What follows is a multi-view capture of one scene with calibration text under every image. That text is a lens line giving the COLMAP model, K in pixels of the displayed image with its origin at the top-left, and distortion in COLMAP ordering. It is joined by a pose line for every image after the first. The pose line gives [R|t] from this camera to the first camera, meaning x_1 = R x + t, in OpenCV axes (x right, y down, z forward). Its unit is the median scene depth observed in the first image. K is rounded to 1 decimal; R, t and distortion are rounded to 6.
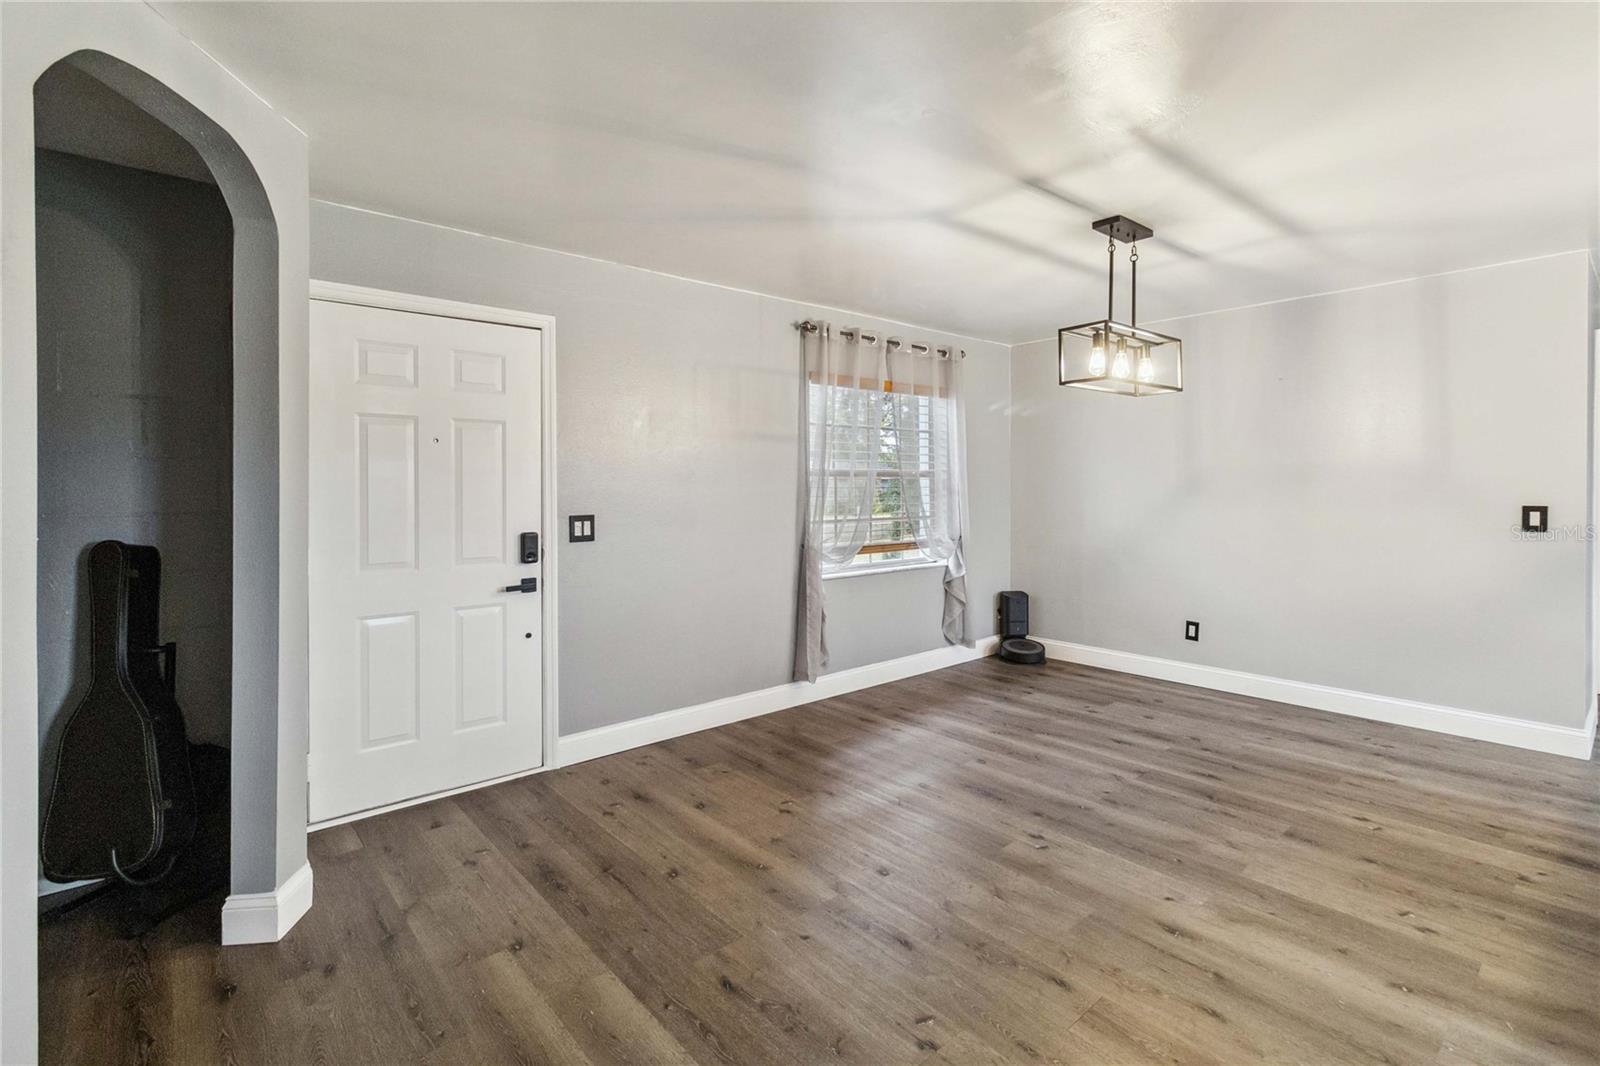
lens RADIAL K [[742.5, 0, 802.5], [0, 742.5, 494.8], [0, 0, 1]] dist [-0.000007, 0.000320]
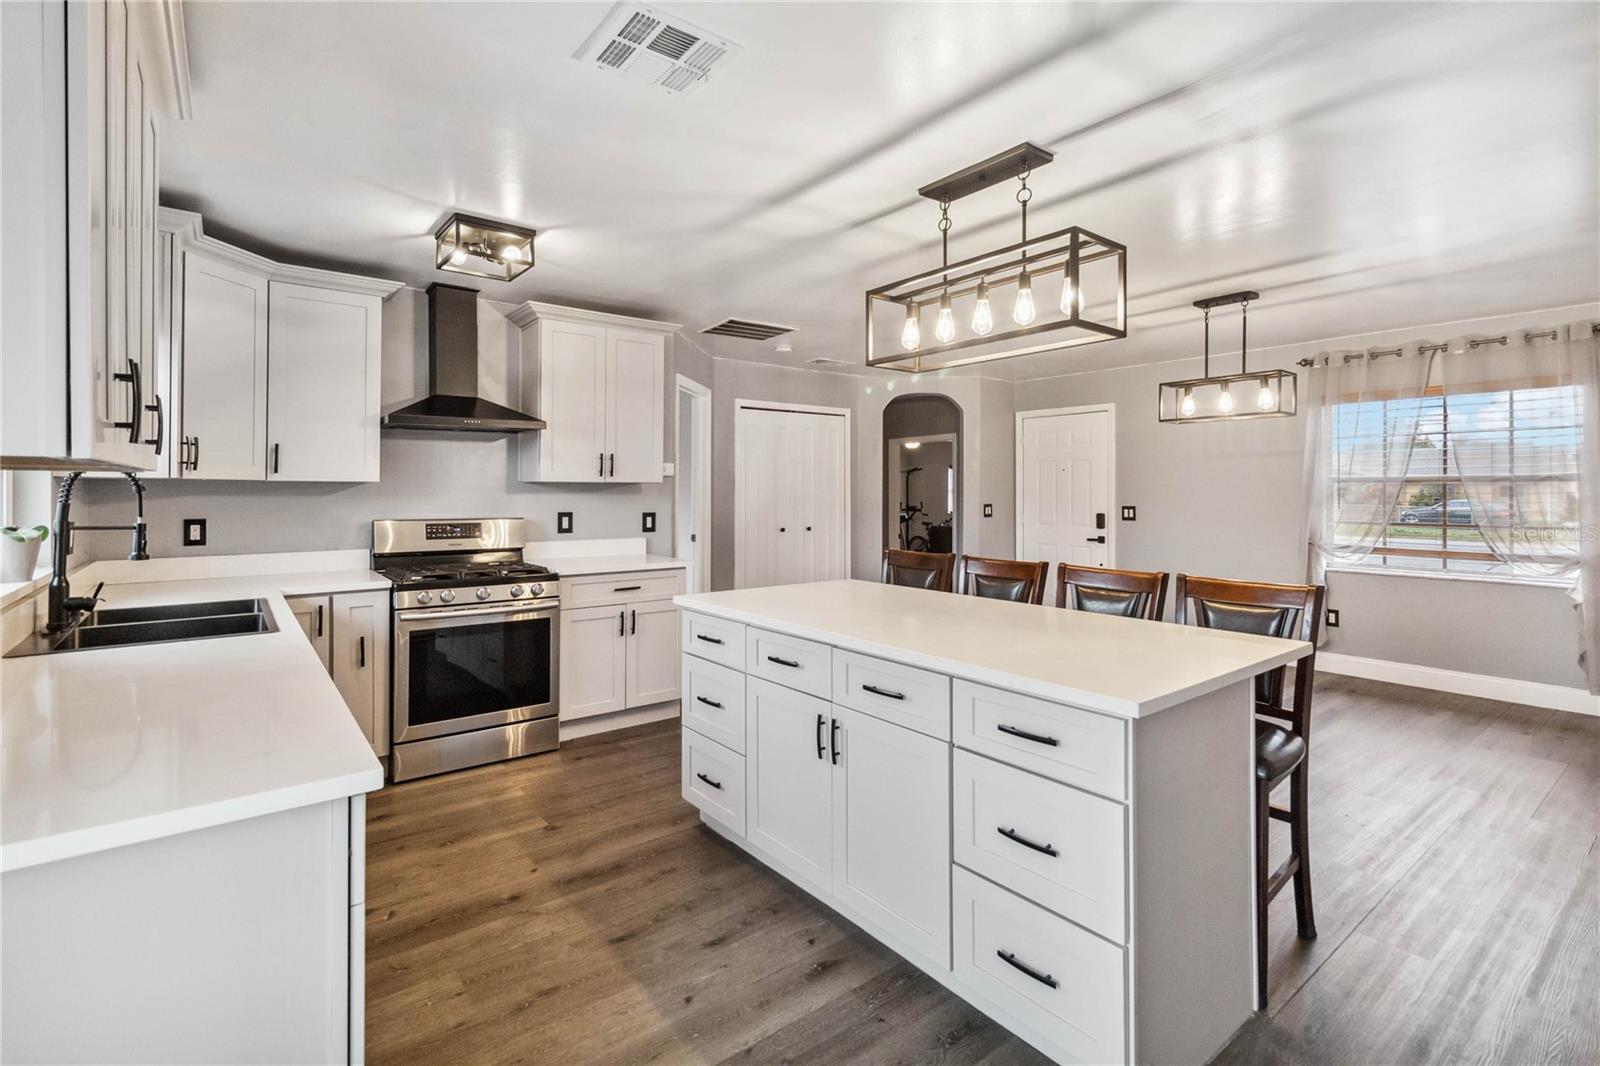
lens RADIAL K [[742.1, 0, 791.2], [0, 742.1, 490.3], [0, 0, 1]] dist [0.000259, 0.000679]
pose [[-0.060600, 0.005976, -0.998144, 1.760633], [-0.012048, 0.999905, 0.006718, -0.015634], [0.998089, 0.012433, -0.060522, 0.296523]]
